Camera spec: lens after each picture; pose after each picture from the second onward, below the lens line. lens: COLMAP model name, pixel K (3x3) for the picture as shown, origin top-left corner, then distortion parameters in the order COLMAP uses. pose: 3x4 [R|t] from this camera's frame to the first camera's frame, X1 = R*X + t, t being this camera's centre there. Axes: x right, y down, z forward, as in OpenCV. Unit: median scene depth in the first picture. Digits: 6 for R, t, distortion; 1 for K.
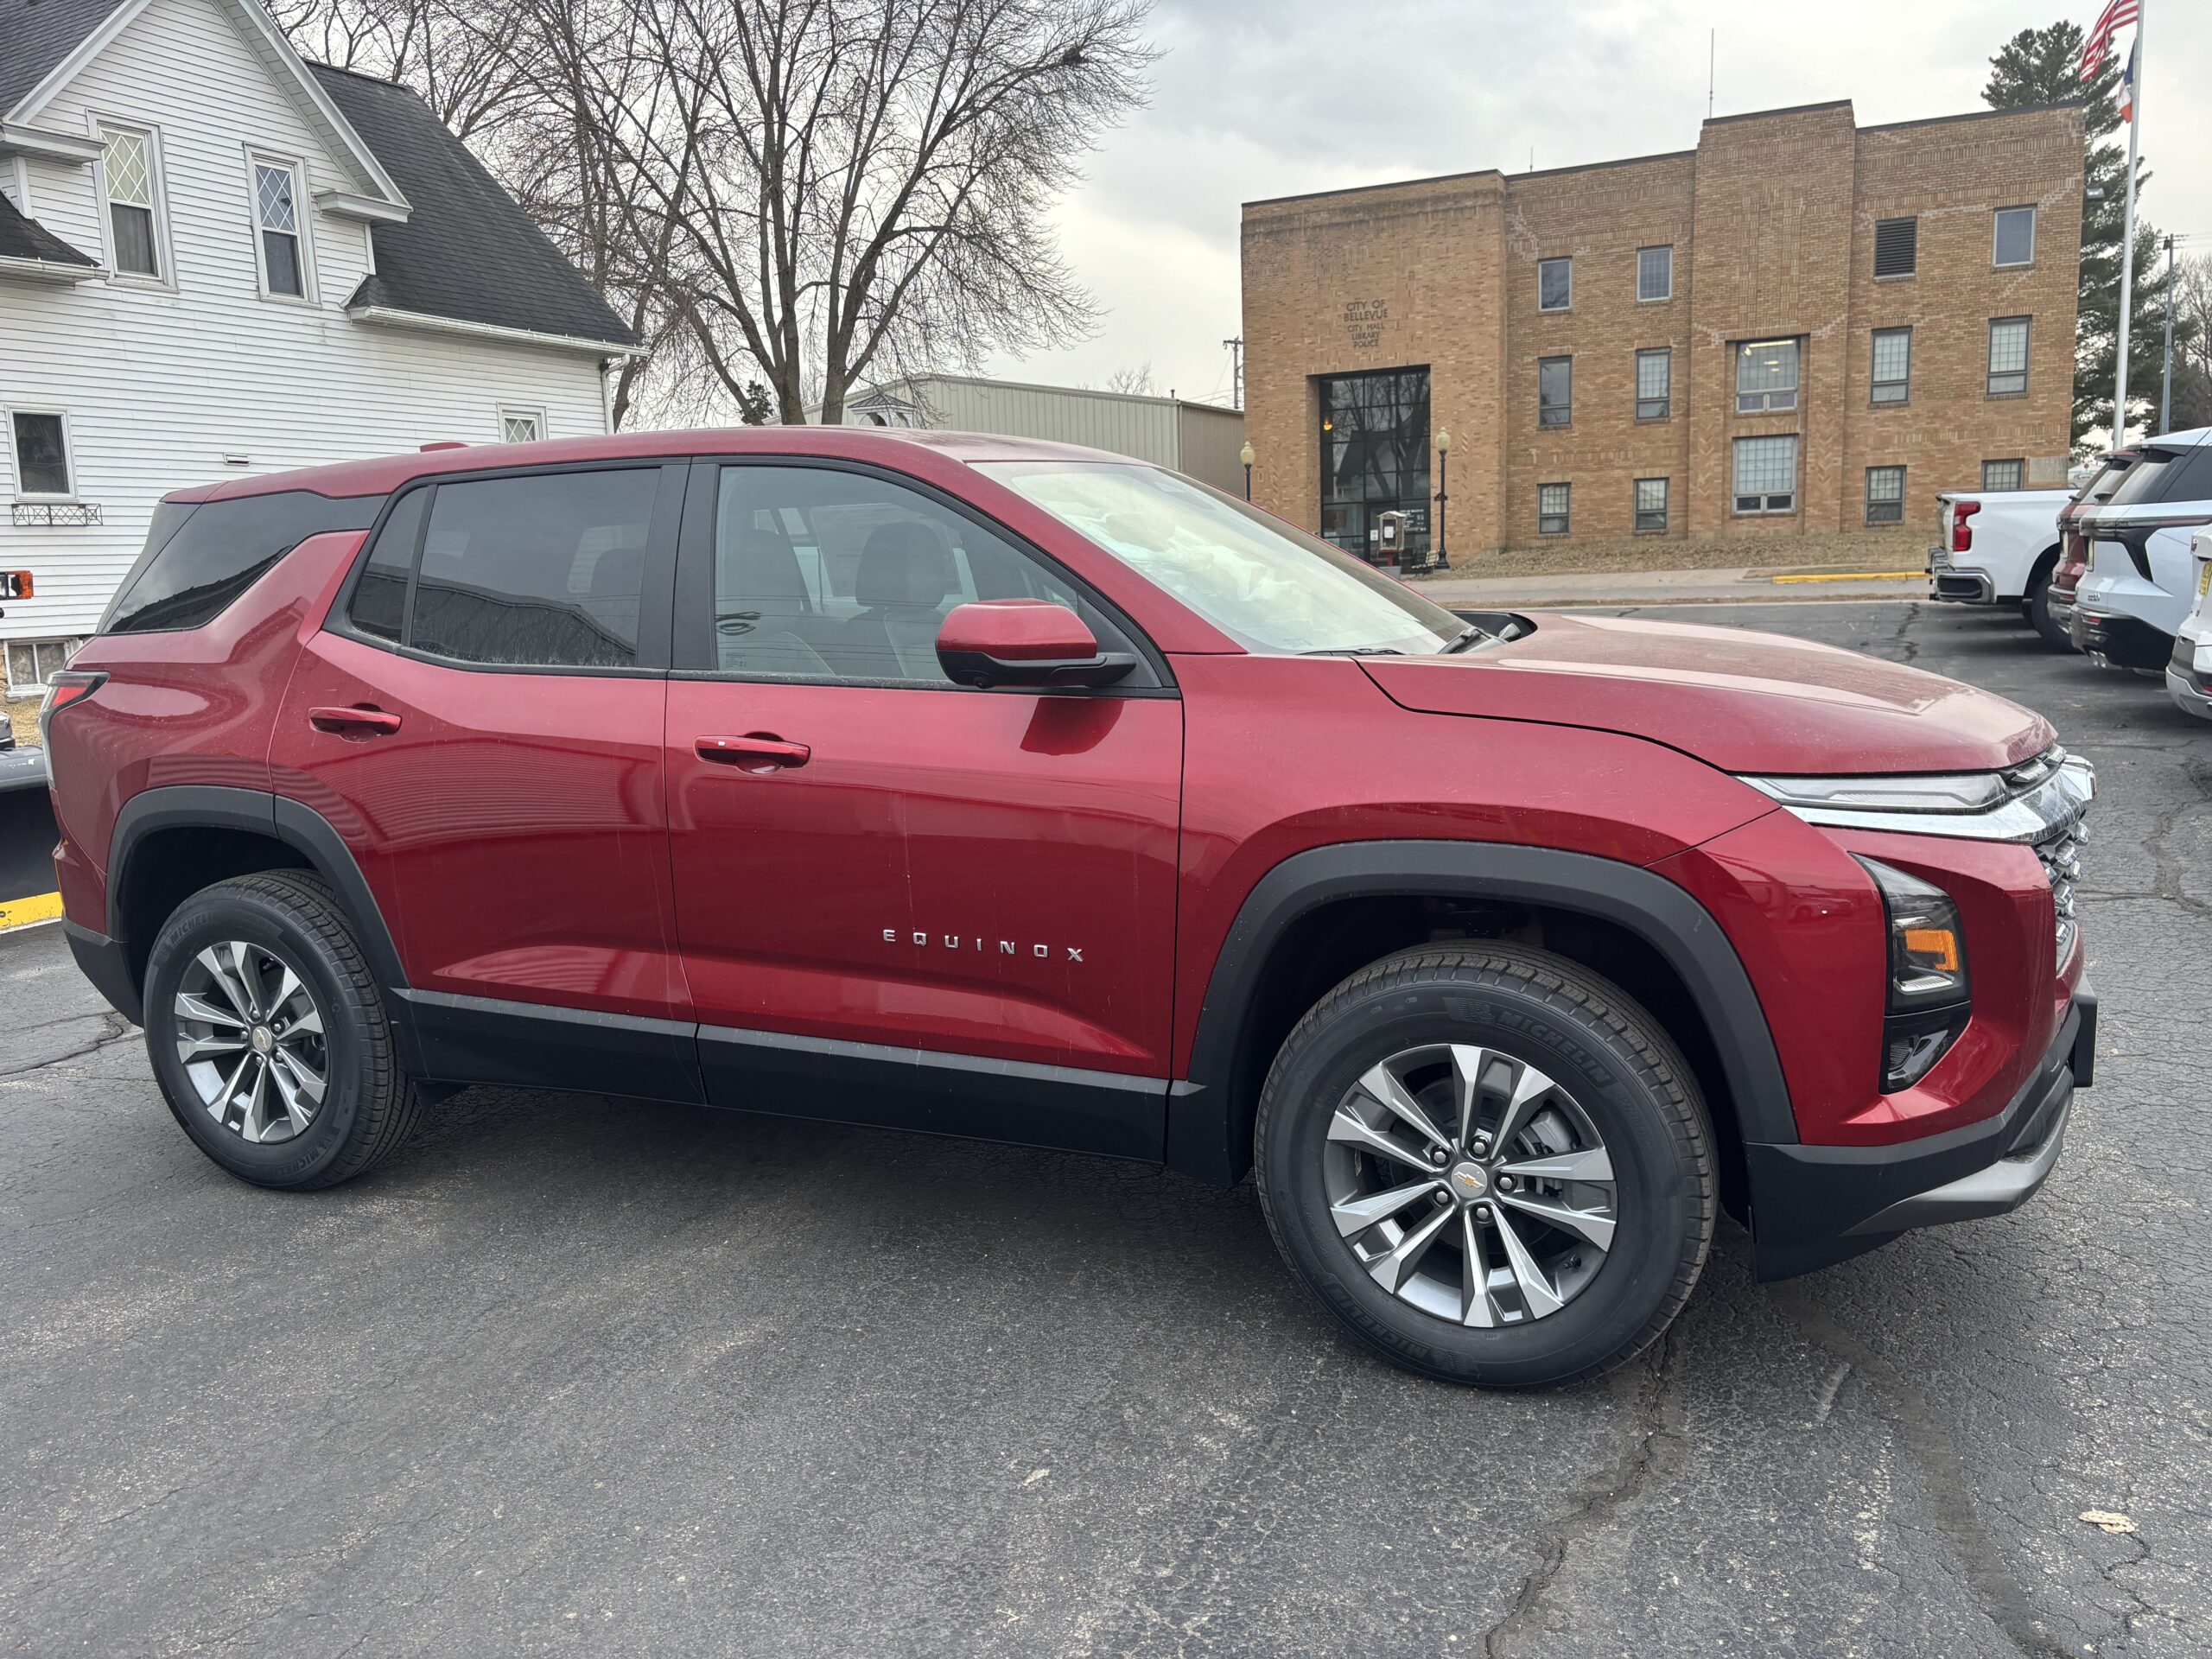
lens RADIAL K [[1678.3, 0, 1088.2], [0, 1678.3, 821.7], [0, 0, 1]] dist [0.037406, -0.043622]
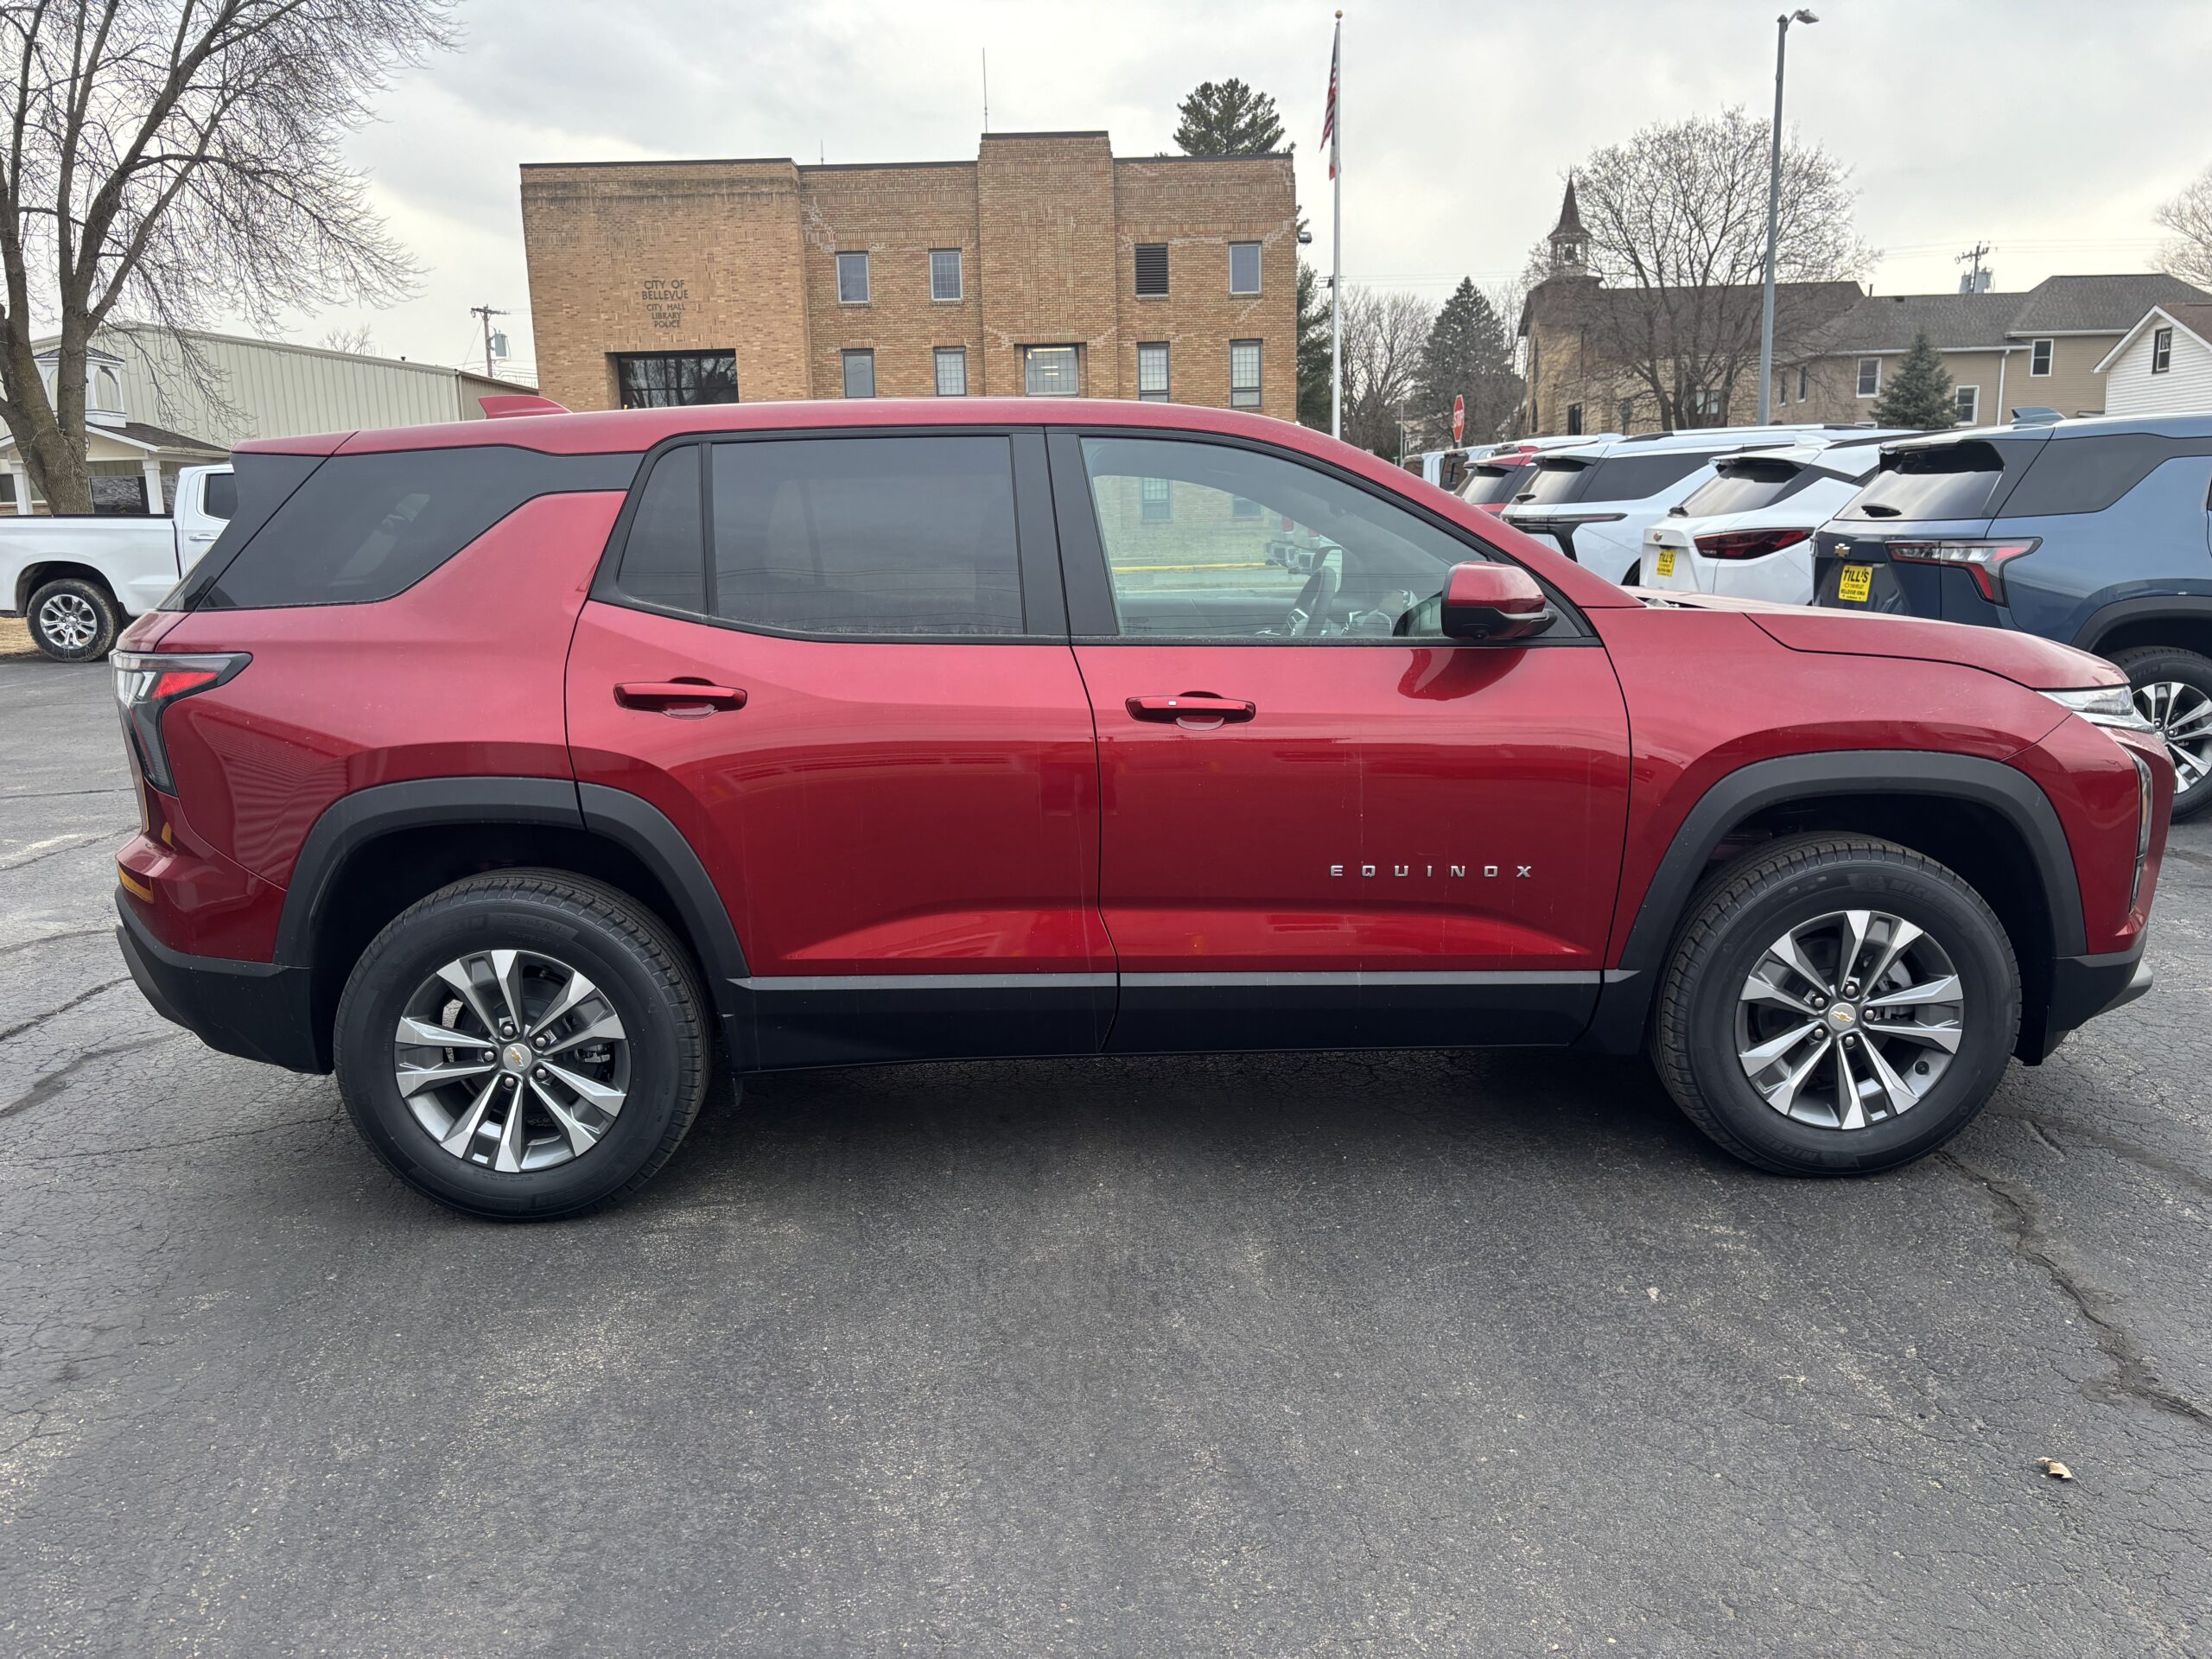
lens RADIAL K [[1678.3, 0, 1106.9], [0, 1678.3, 846.1], [0, 0, 1]] dist [0.037406, -0.043622]
pose [[0.901572, -0.067504, 0.427331, -0.737441], [0.058436, 0.997701, 0.034318, 0.005164], [-0.428665, -0.005969, 0.903444, 0.070037]]
